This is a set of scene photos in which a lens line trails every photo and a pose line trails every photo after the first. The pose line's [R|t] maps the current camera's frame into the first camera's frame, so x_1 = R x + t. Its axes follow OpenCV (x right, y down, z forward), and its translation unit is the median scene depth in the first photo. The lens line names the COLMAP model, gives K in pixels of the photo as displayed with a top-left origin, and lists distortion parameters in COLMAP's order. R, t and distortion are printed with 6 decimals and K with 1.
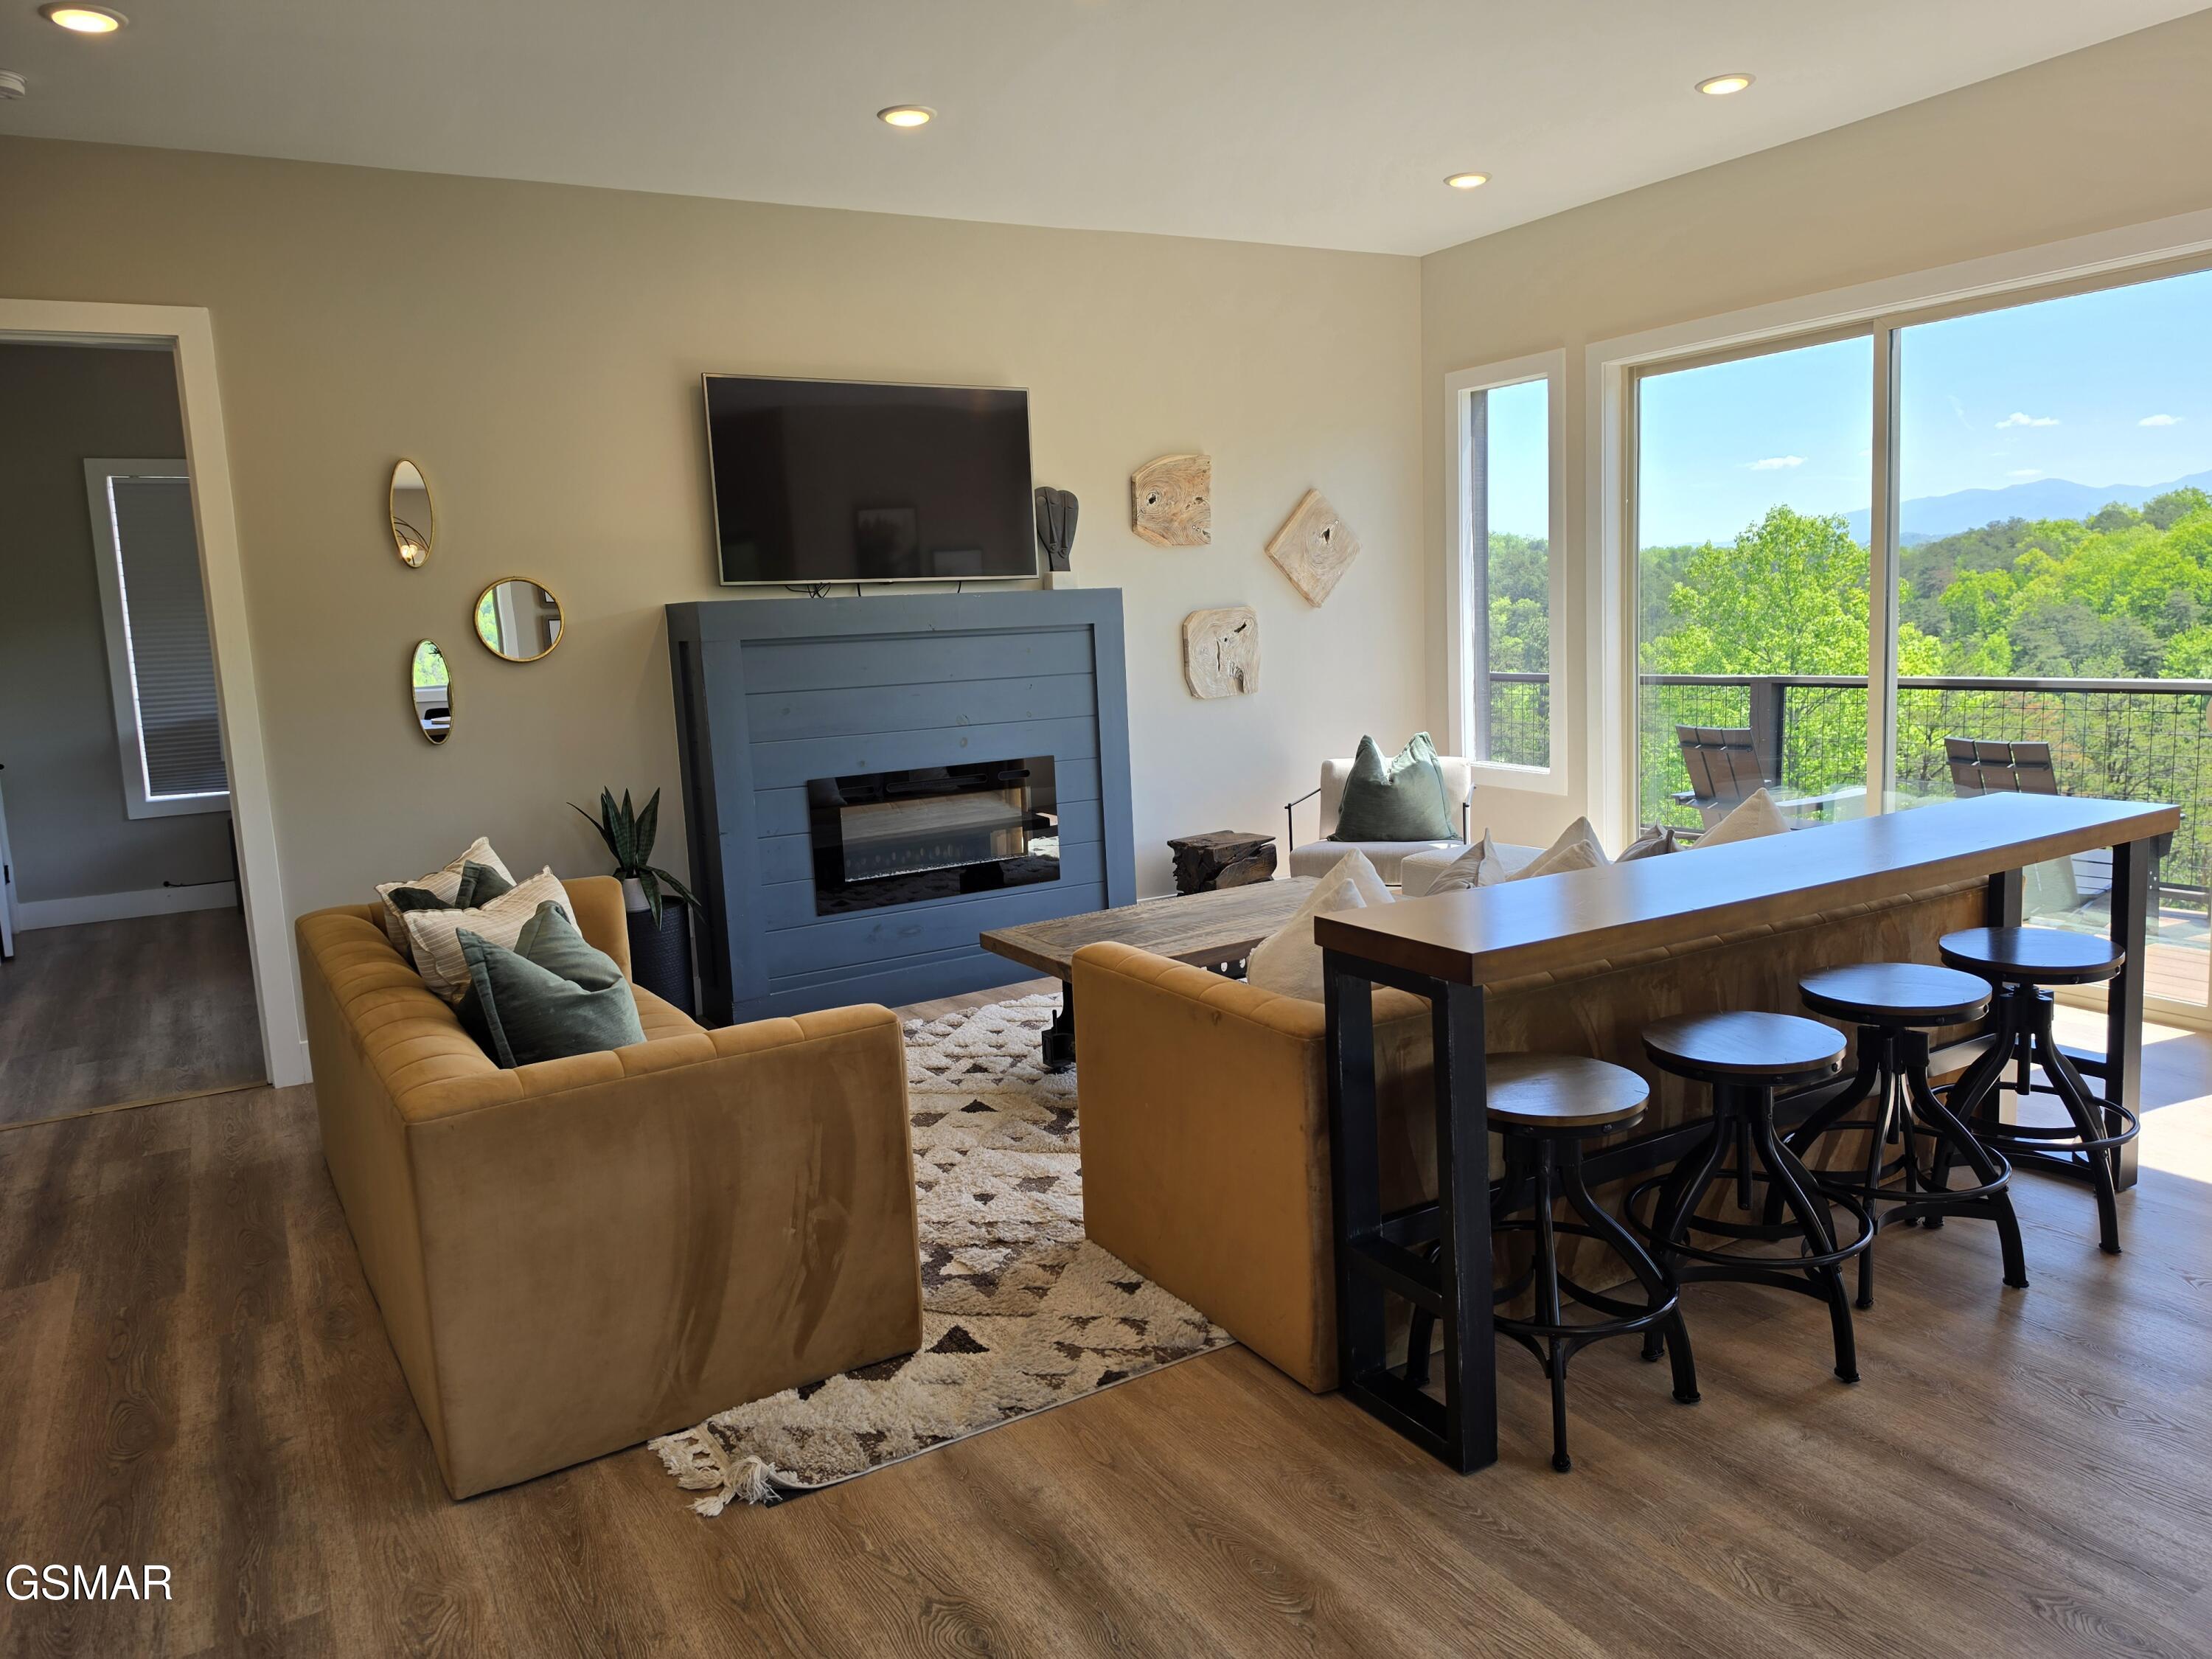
lens RADIAL K [[1535.8, 0, 1141.3], [0, 1535.8, 818.6], [0, 0, 1]] dist [0.086944, -0.097303]
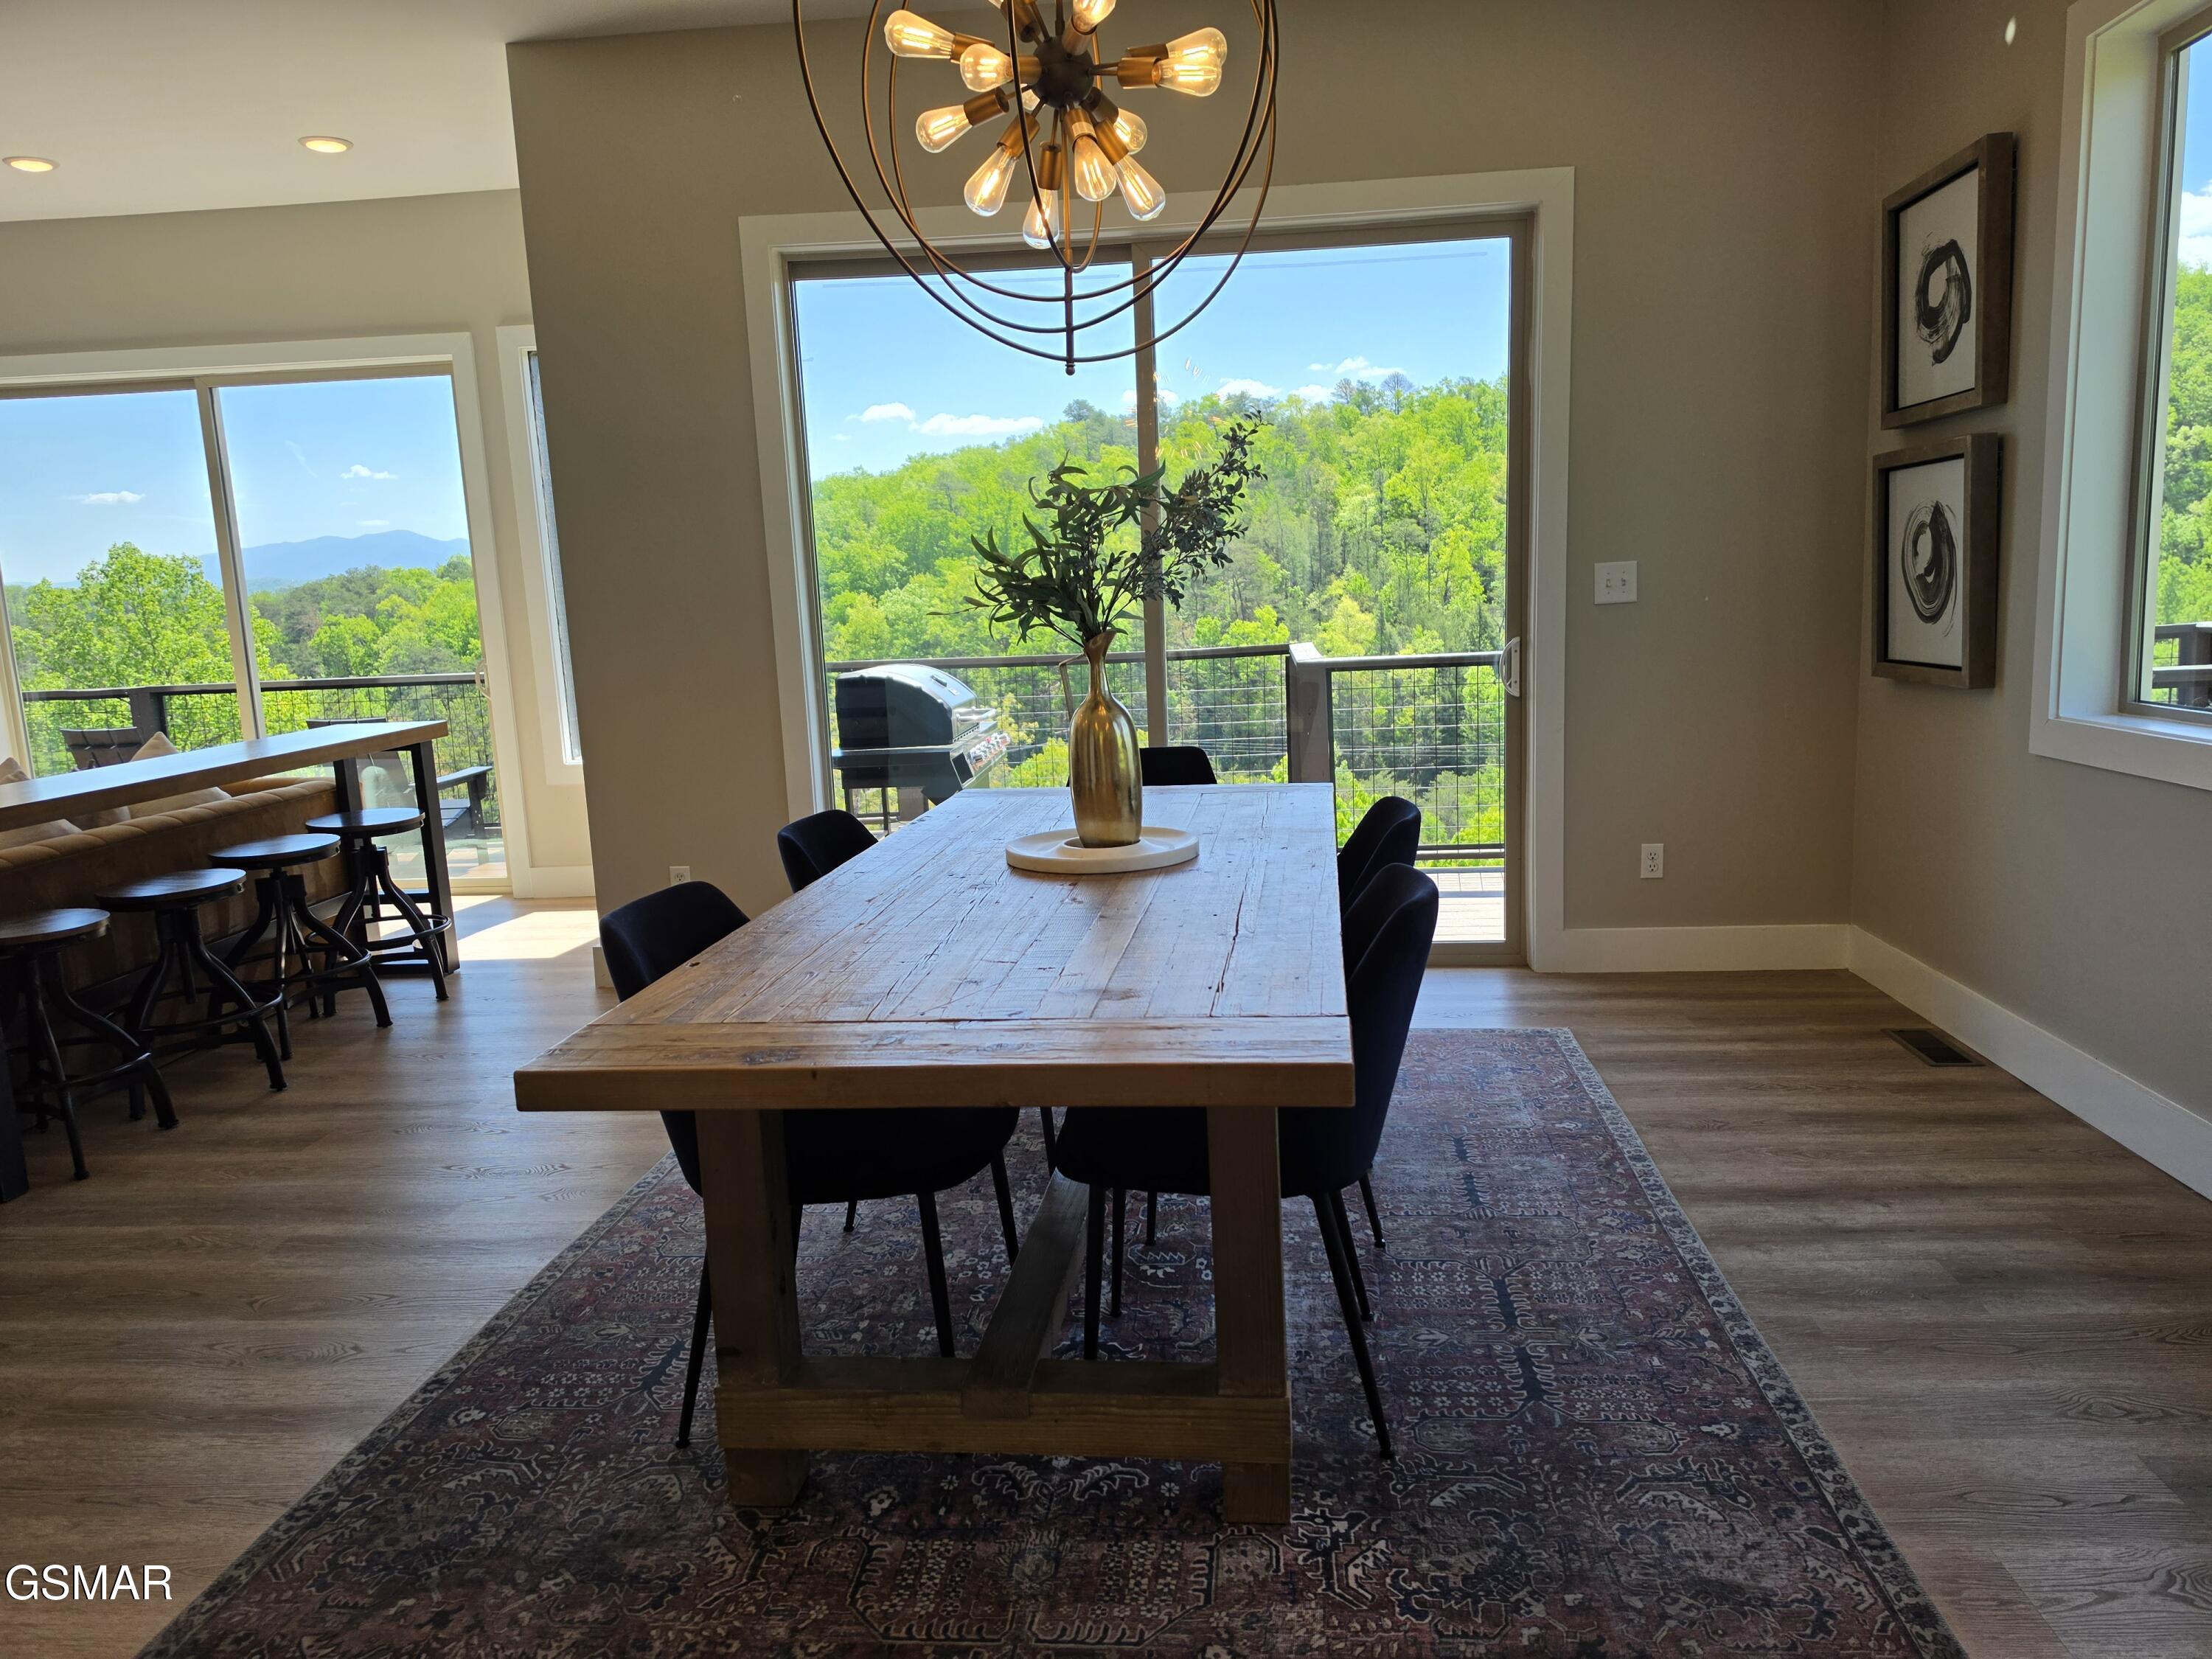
lens RADIAL K [[1532.8, 0, 1116.8], [0, 1532.8, 846.1], [0, 0, 1]] dist [0.089632, -0.112878]
pose [[0.588045, -0.114422, 0.800694, -0.089264], [0.123182, 0.991064, 0.051159, 0.050374], [-0.799393, 0.068547, 0.596885, -0.198710]]
